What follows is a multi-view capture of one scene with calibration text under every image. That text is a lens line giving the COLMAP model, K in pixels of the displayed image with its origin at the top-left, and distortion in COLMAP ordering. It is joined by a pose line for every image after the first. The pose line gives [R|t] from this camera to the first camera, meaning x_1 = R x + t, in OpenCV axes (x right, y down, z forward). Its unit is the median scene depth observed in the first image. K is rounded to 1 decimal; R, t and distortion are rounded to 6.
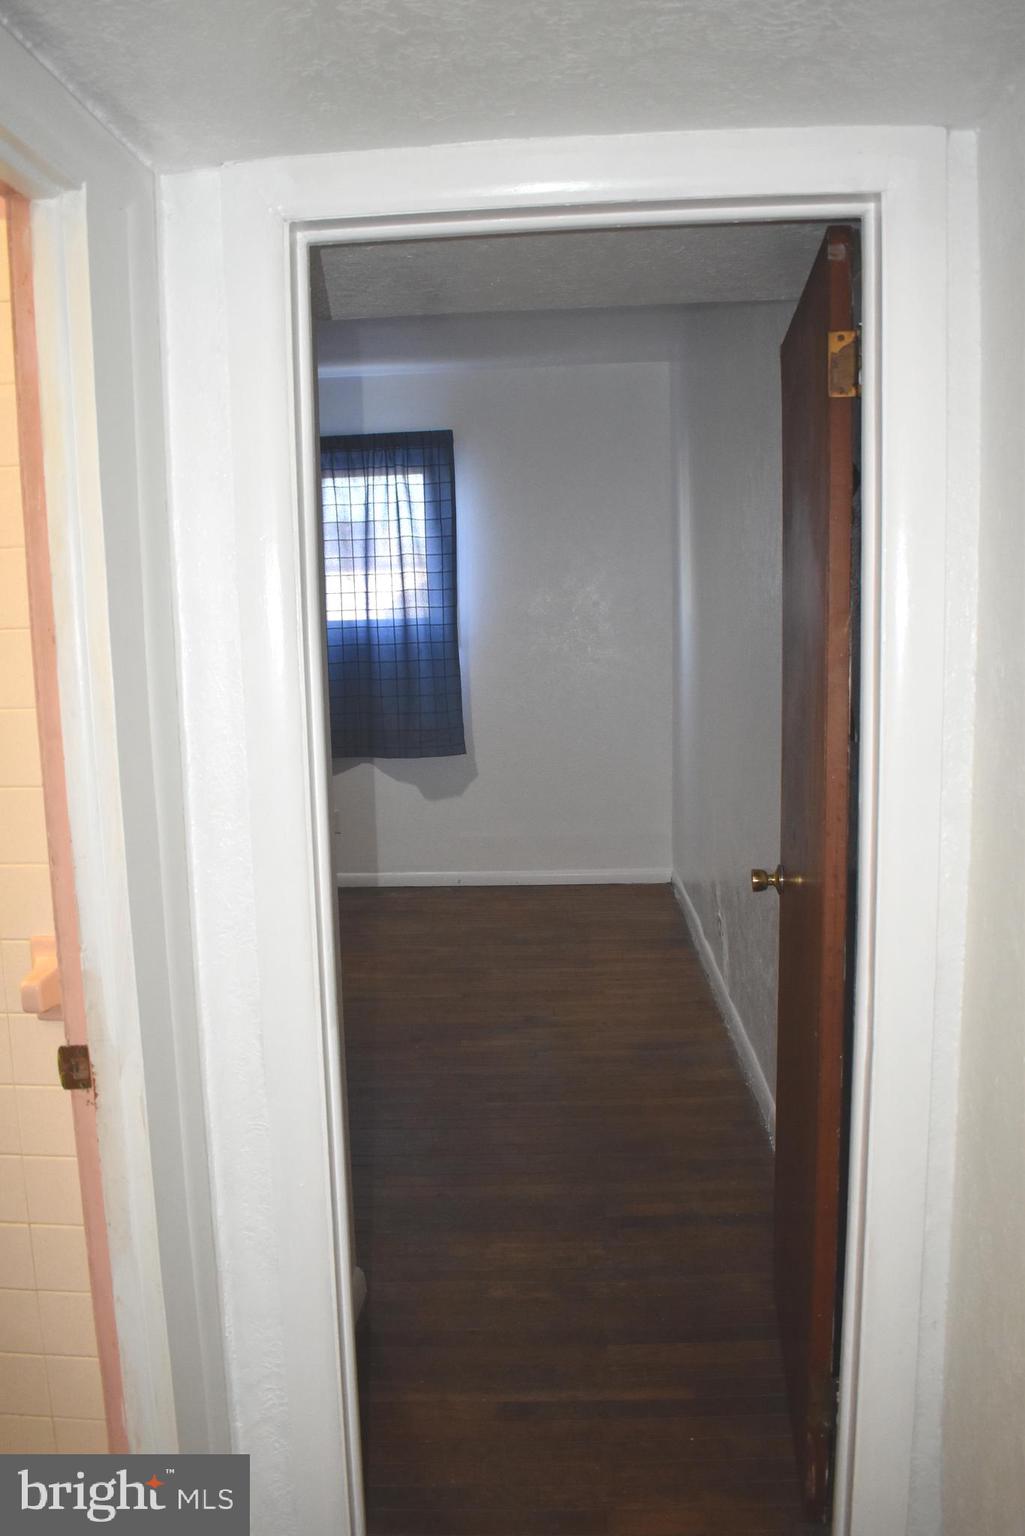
lens RADIAL K [[1209.8, 0, 512.5], [0, 1209.8, 768.0], [0, 0, 1]] dist [-0.090393, 0.009992]
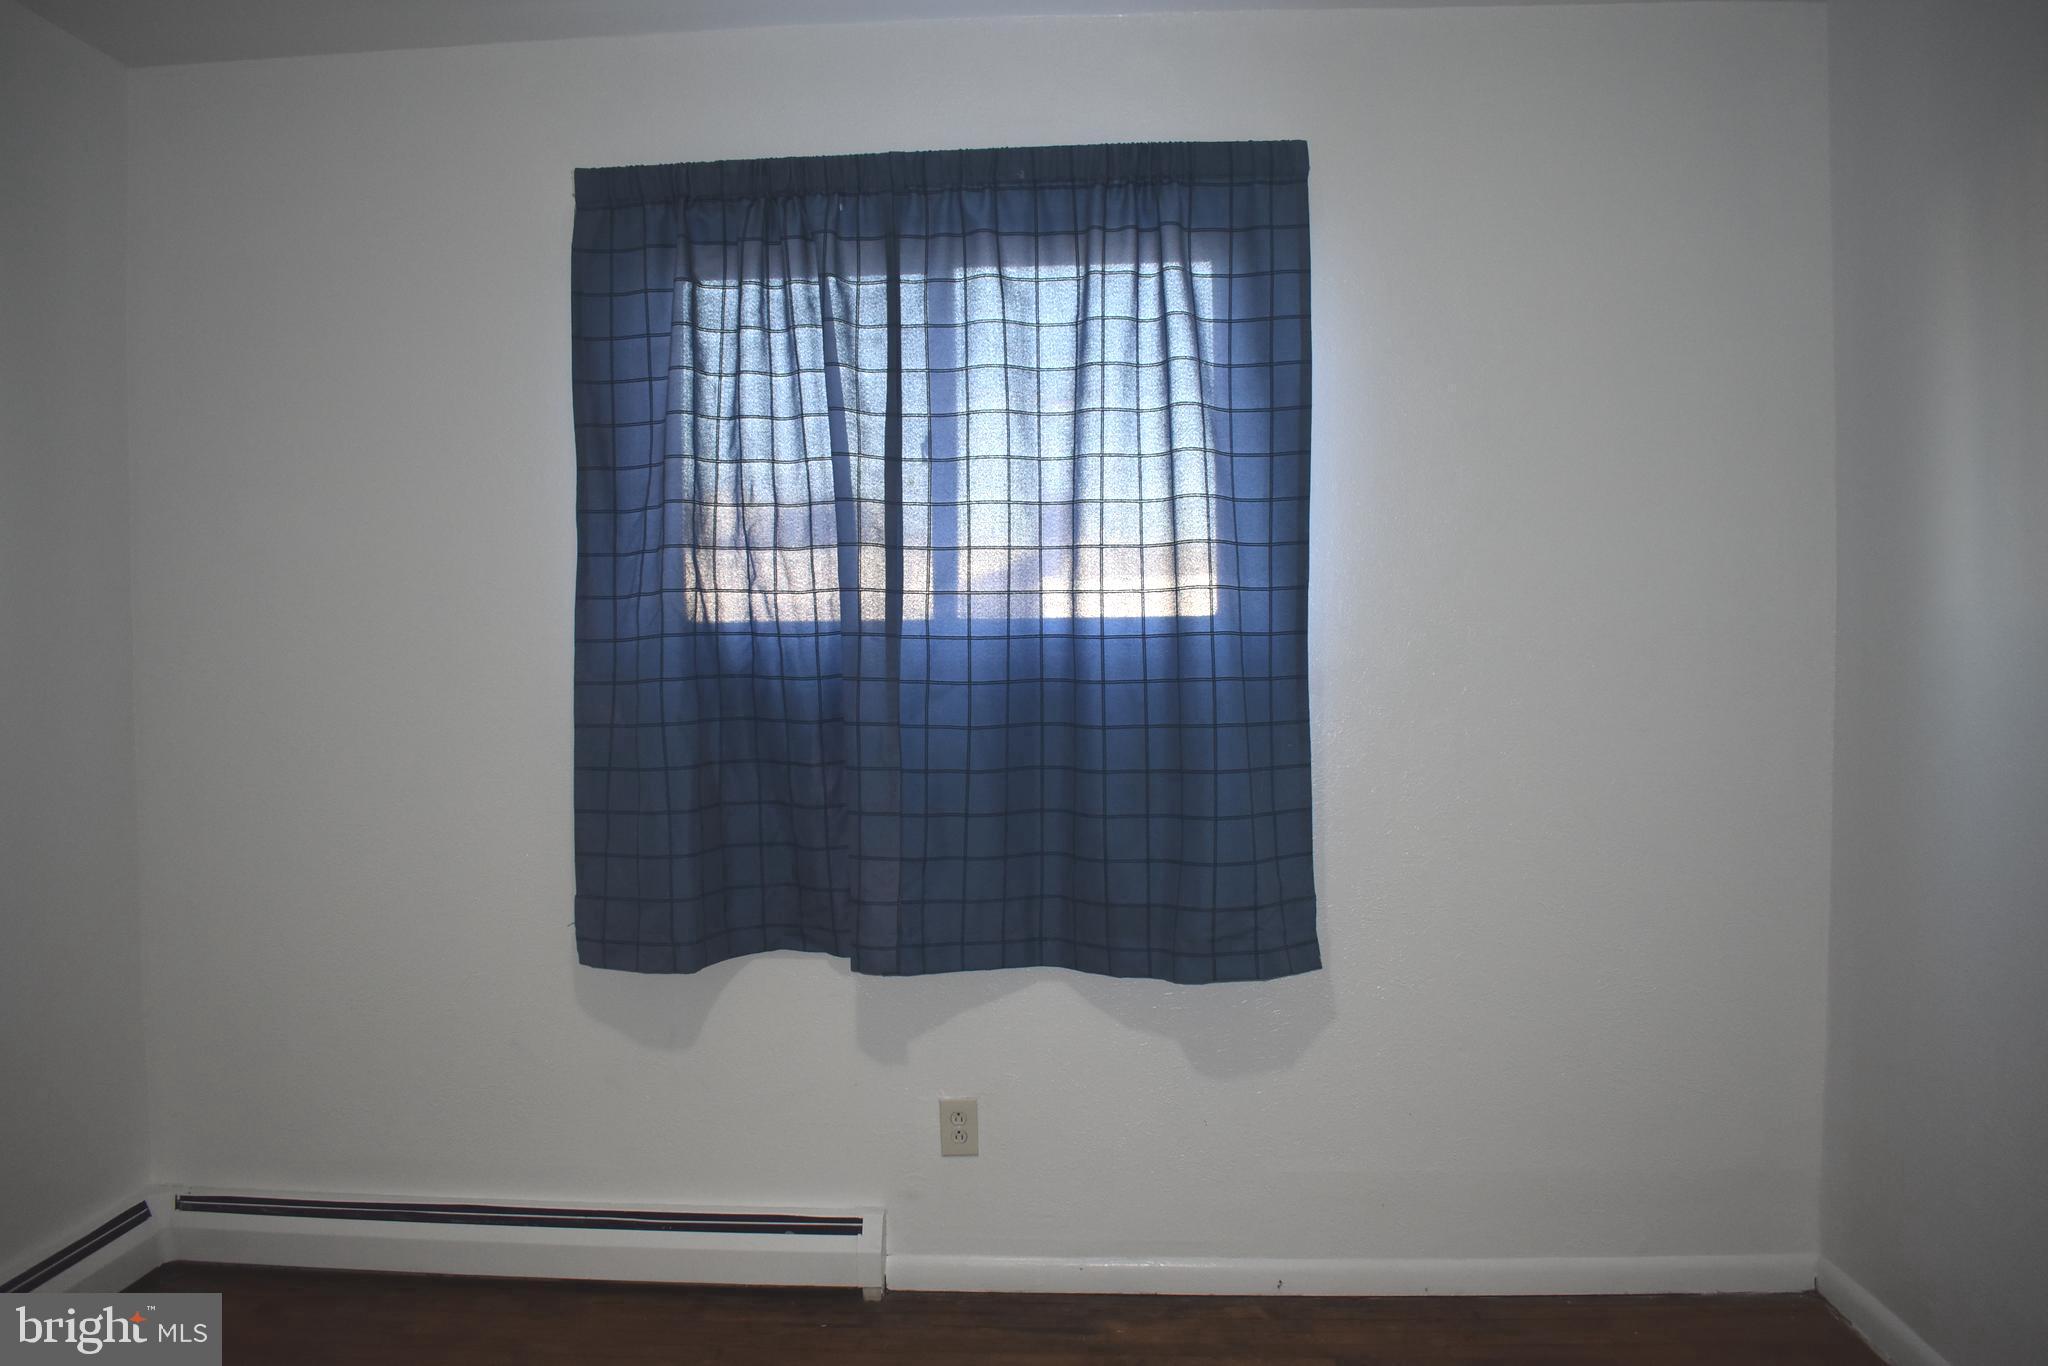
lens RADIAL K [[1613.1, 0, 1023.1], [0, 1613.1, 671.0], [0, 0, 1]] dist [-0.090393, 0.009992]
pose [[0.999847, 0.017407, 0.001605, -0.138296], [-0.017166, 0.995050, -0.097878, -0.055304], [-0.003301, 0.097836, 0.995197, 0.489944]]
